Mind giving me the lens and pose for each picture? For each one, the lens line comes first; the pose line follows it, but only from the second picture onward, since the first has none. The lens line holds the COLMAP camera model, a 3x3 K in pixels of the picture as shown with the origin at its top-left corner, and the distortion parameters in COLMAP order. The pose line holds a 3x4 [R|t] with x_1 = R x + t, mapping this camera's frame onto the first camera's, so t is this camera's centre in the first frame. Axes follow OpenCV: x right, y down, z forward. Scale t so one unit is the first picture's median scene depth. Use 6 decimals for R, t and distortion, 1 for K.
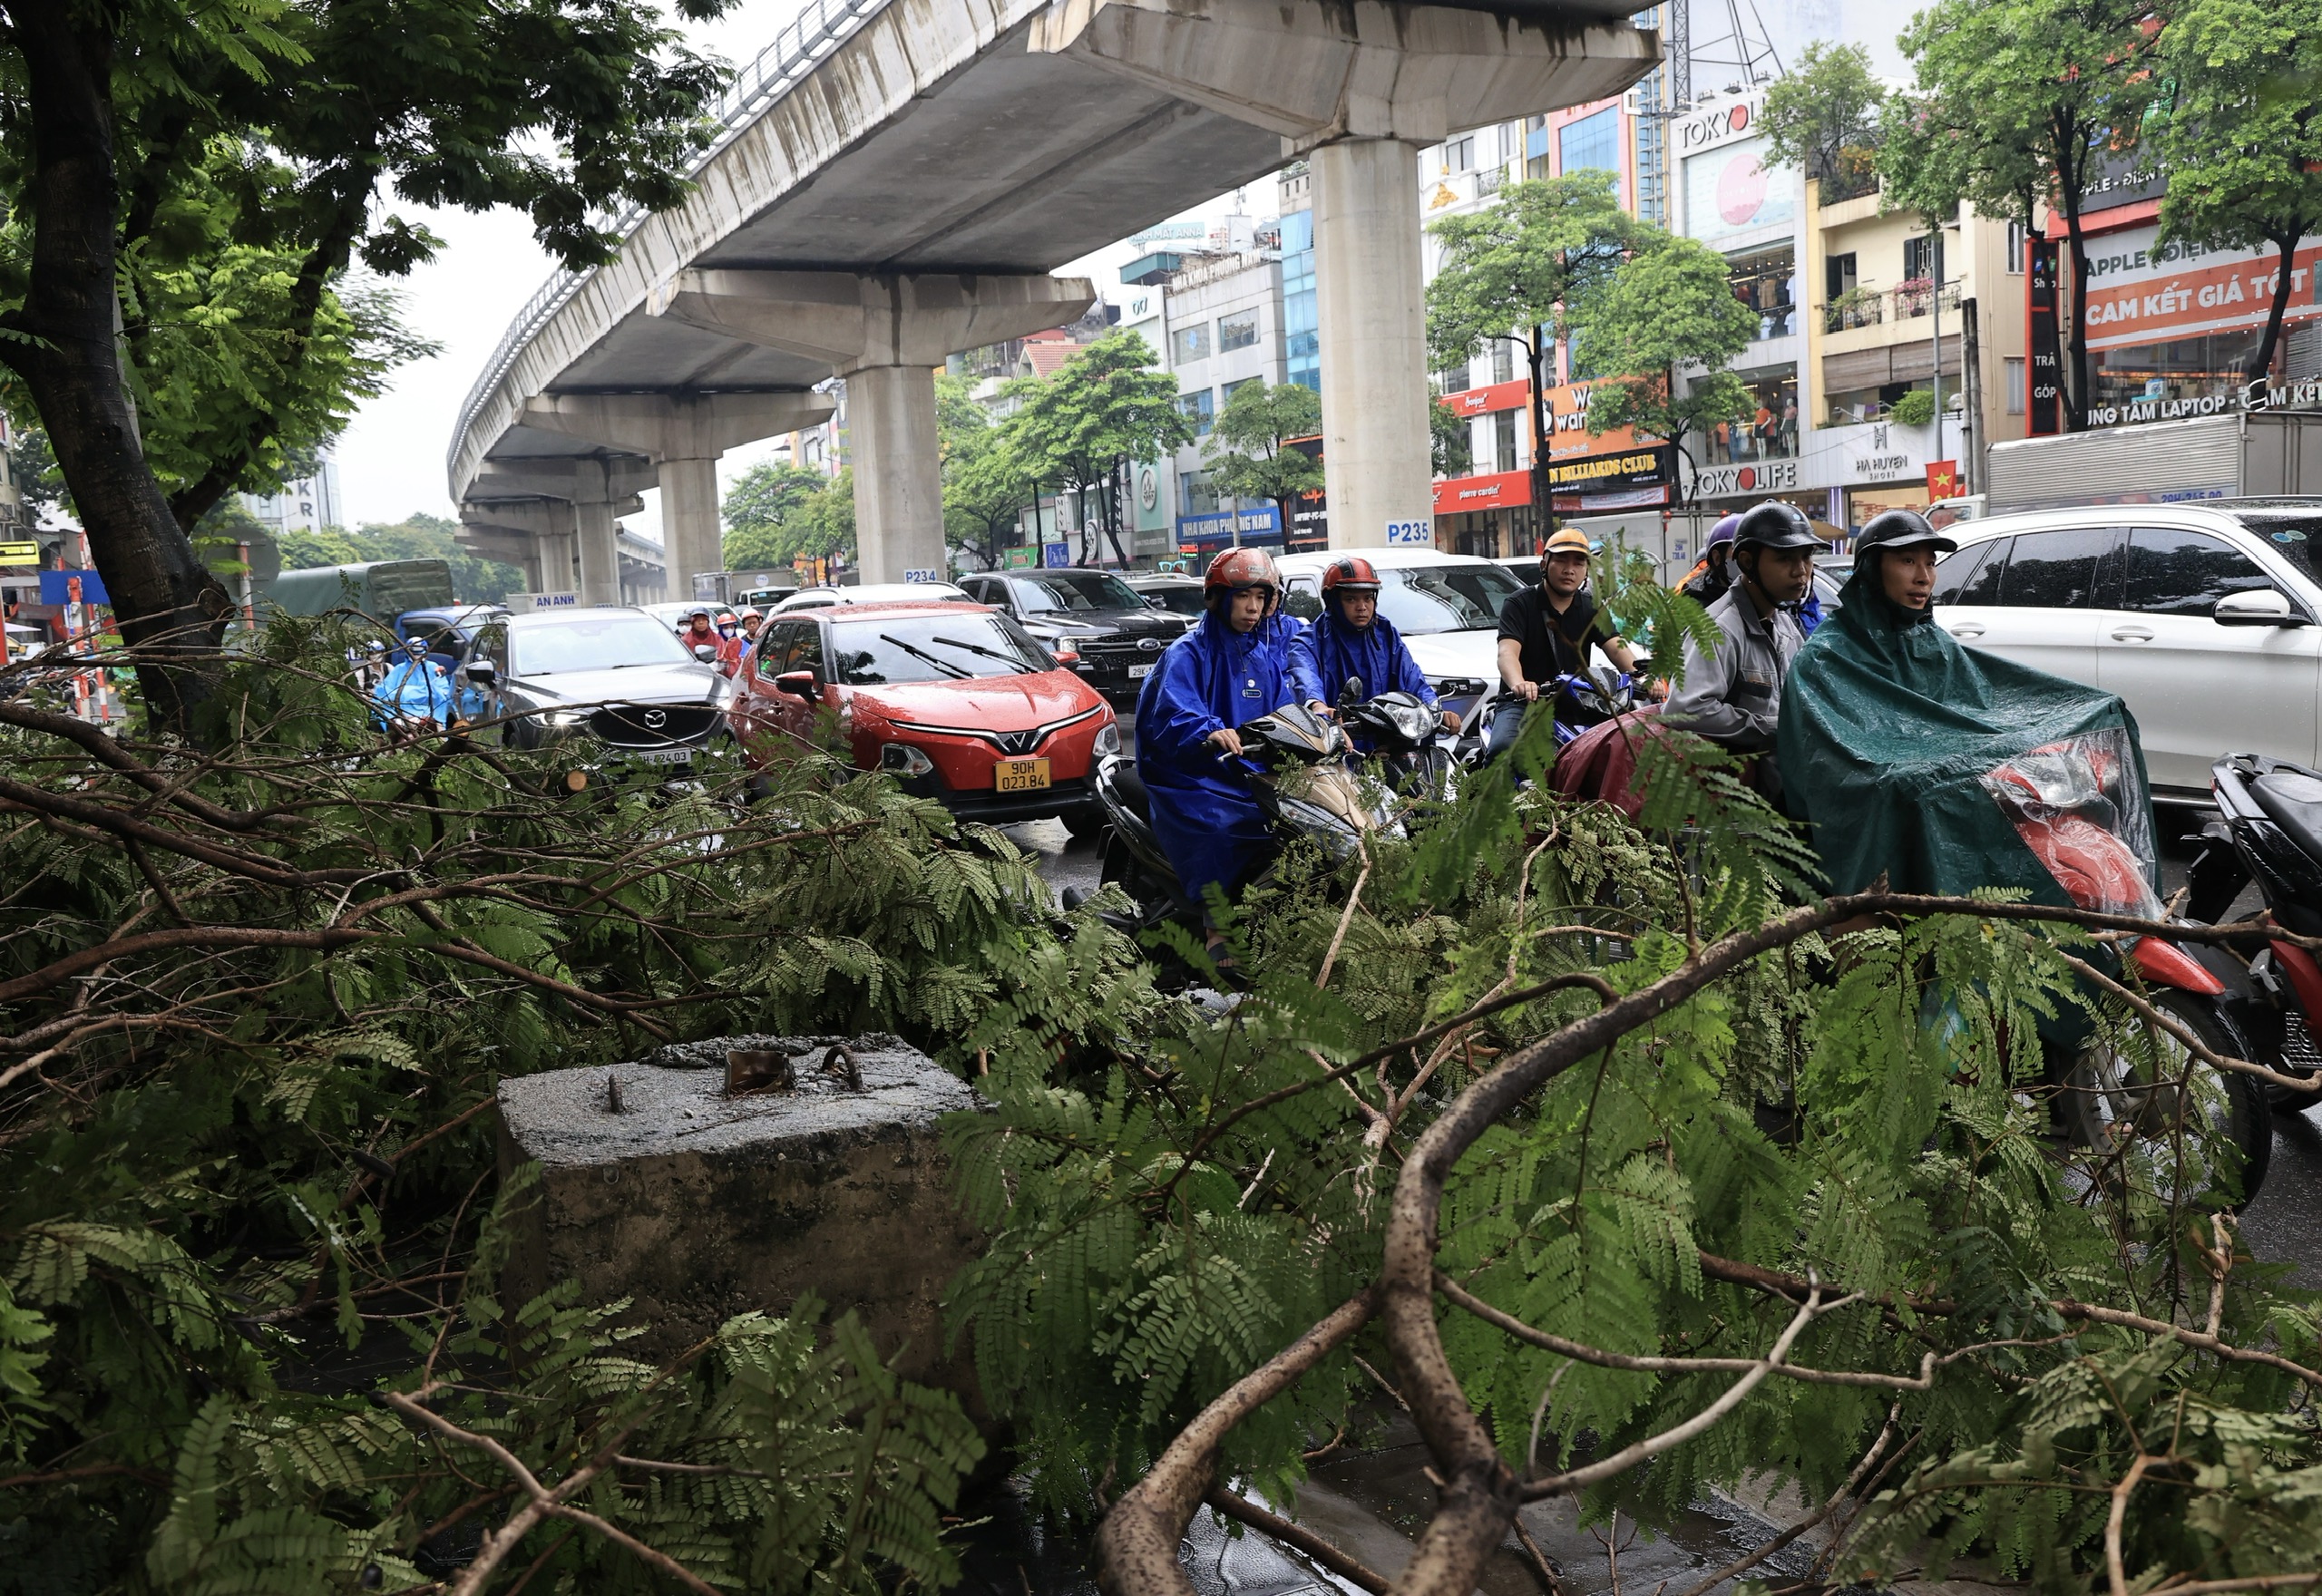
lens RADIAL K [[1918.1, 0, 1161.0], [0, 1918.1, 798.0], [0, 0, 1]] dist [-0.005434, -0.002317]
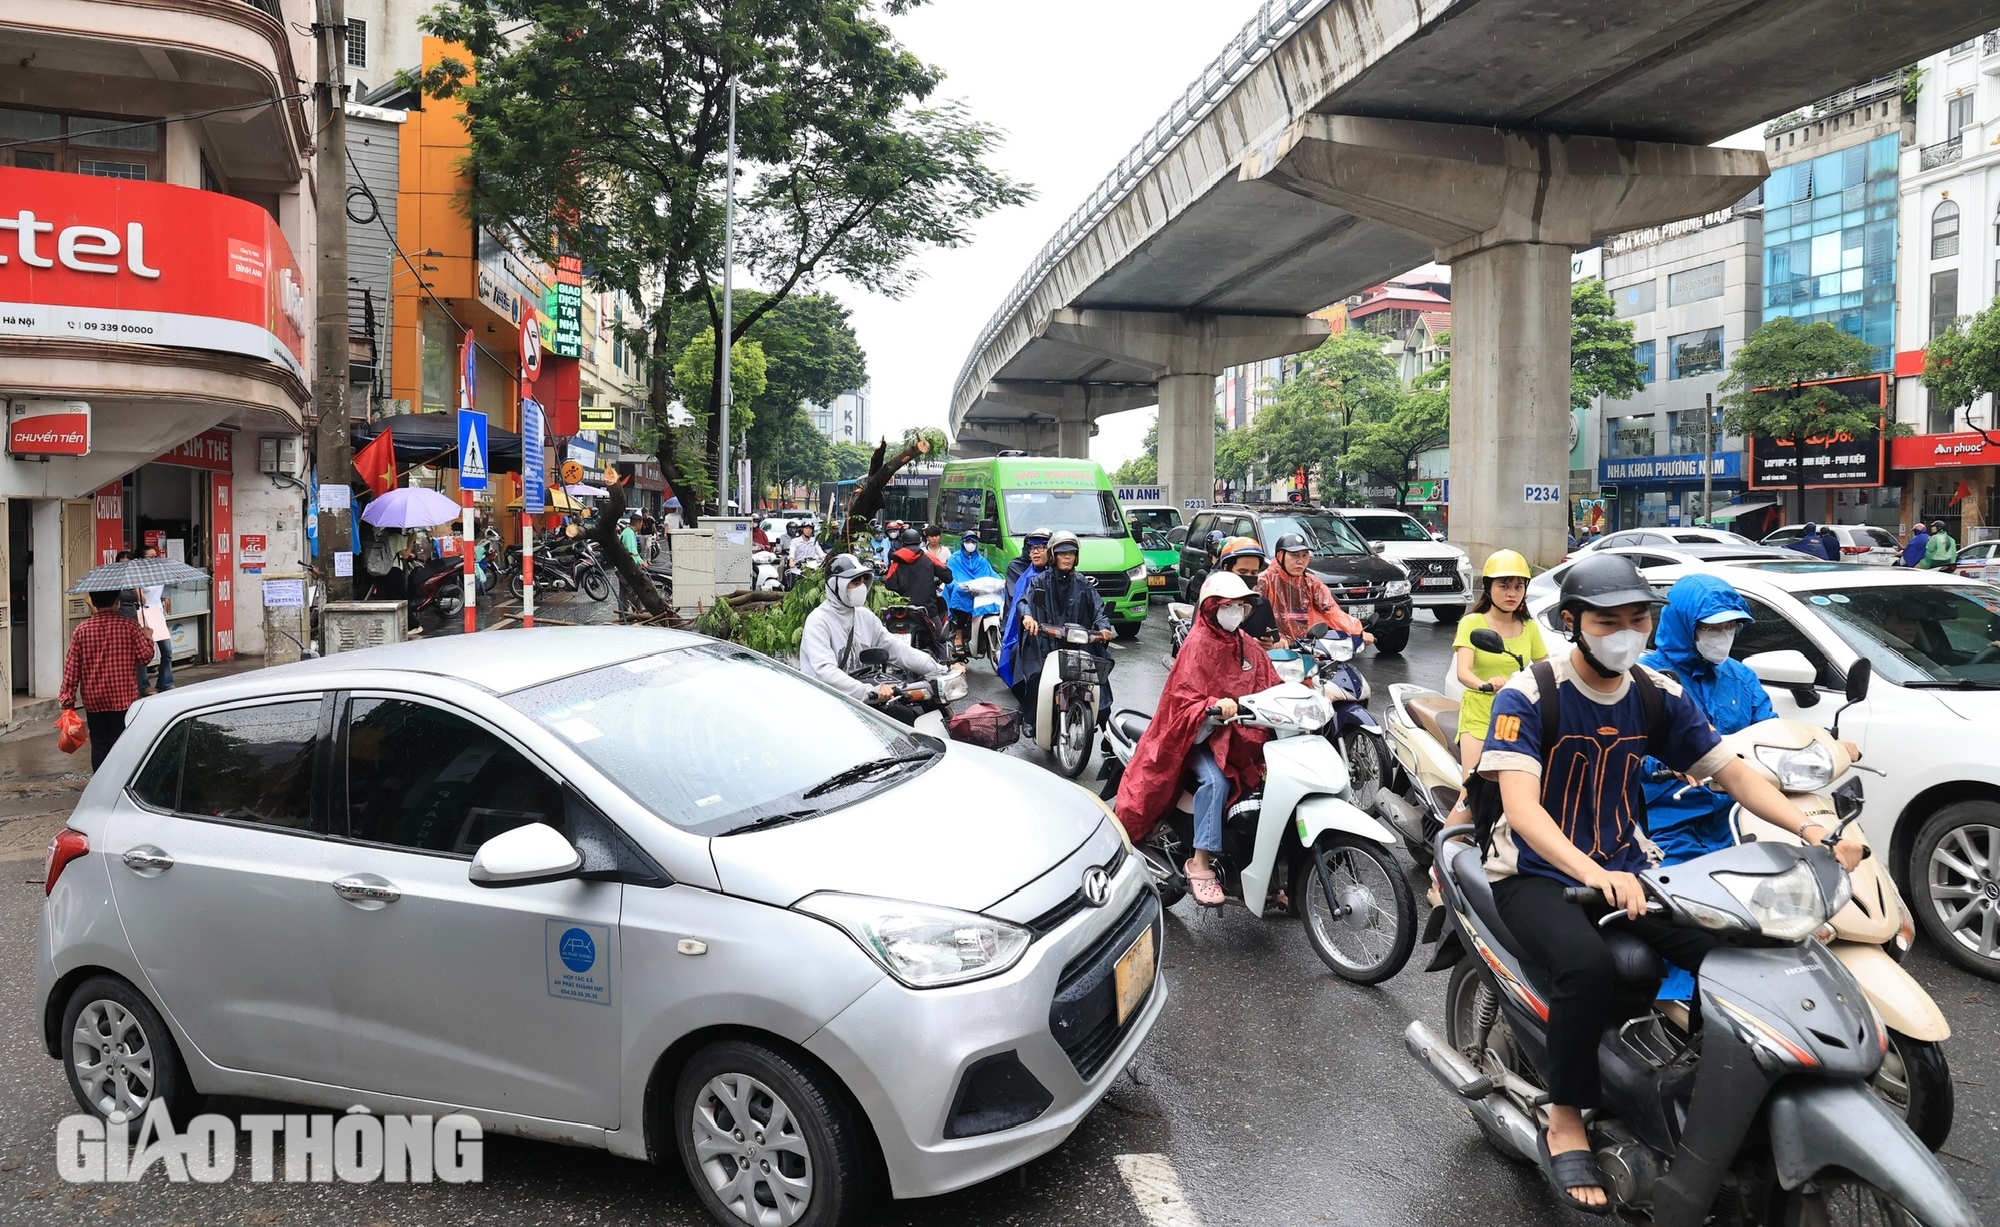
lens RADIAL K [[1169.0, 0, 1002.2], [0, 1169.0, 531.5], [0, 0, 1]] dist [-0.037053, 0.001254]
pose [[0.958887, 0.070173, -0.274974, -0.167539], [-0.094502, 0.992601, -0.076237, -0.031522], [0.267590, 0.099088, 0.958424, 0.368974]]
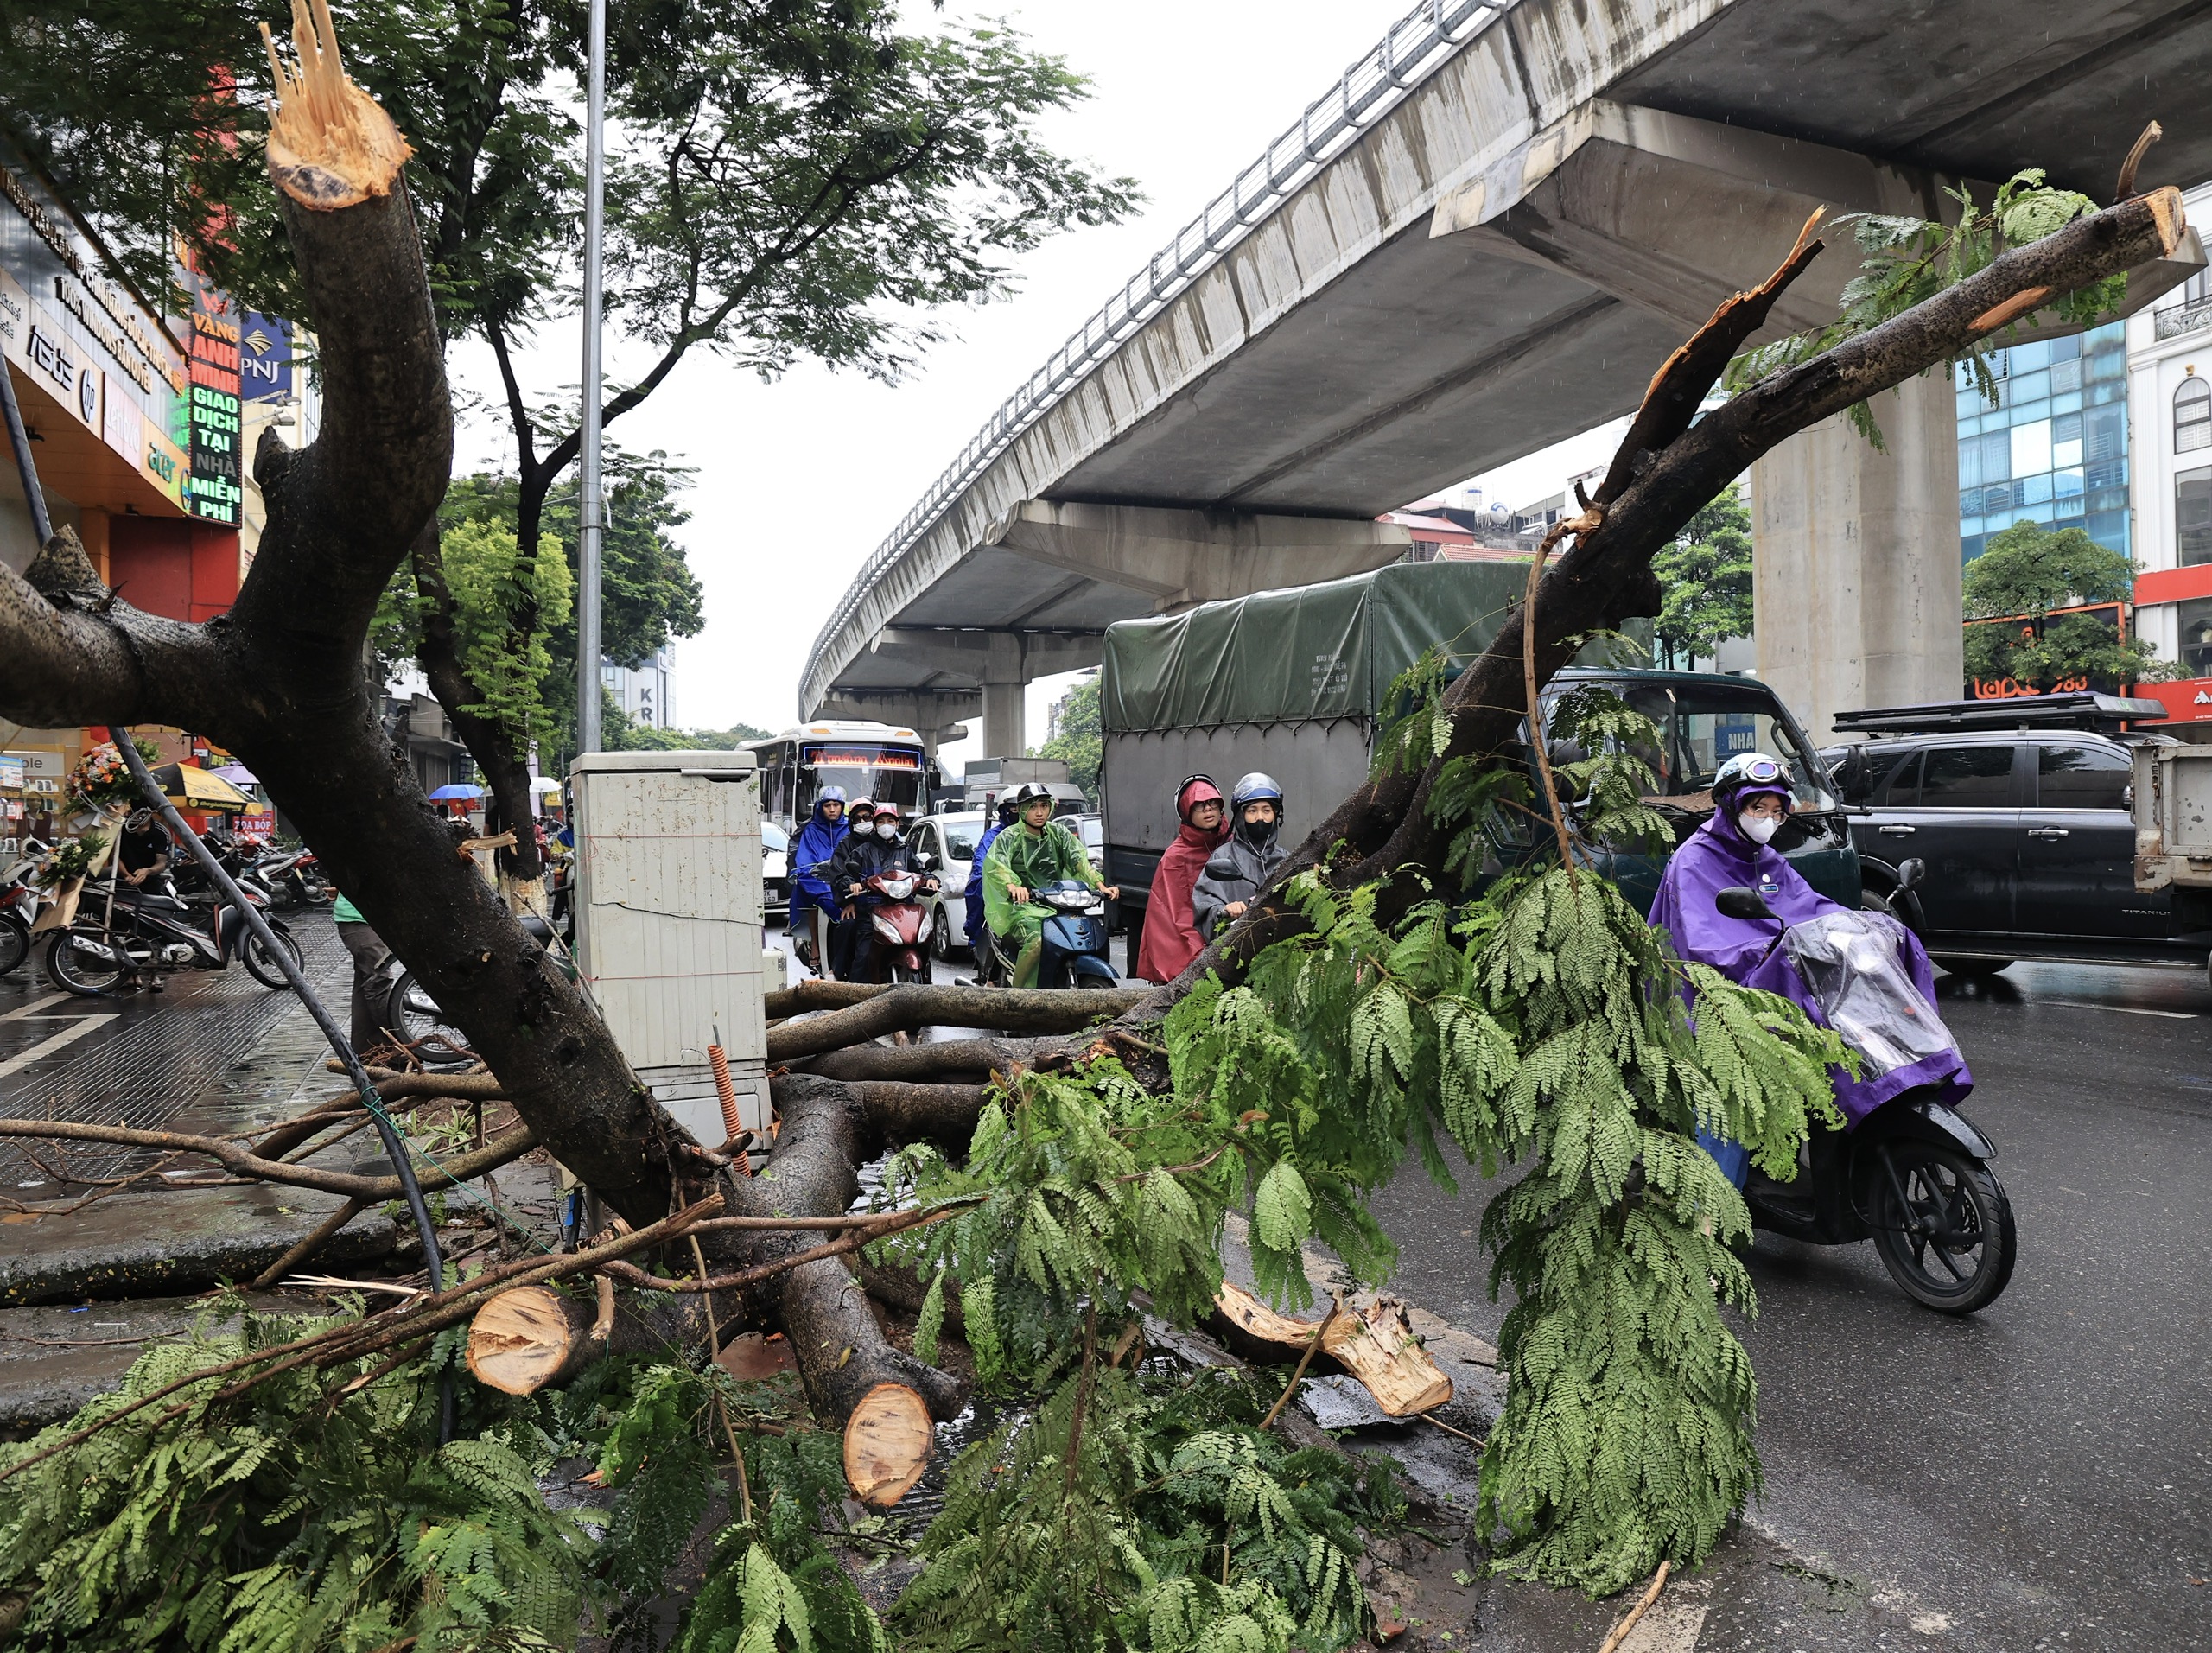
lens RADIAL K [[1391.5, 0, 1106.0], [0, 1391.5, 826.5], [0, 0, 1]] dist [-0.069999, 0.037976]
pose [[0.996267, 0.044786, -0.073801, -0.253342], [-0.052454, 0.993037, -0.105482, -0.034310], [0.068563, 0.108959, 0.991679, 0.495083]]
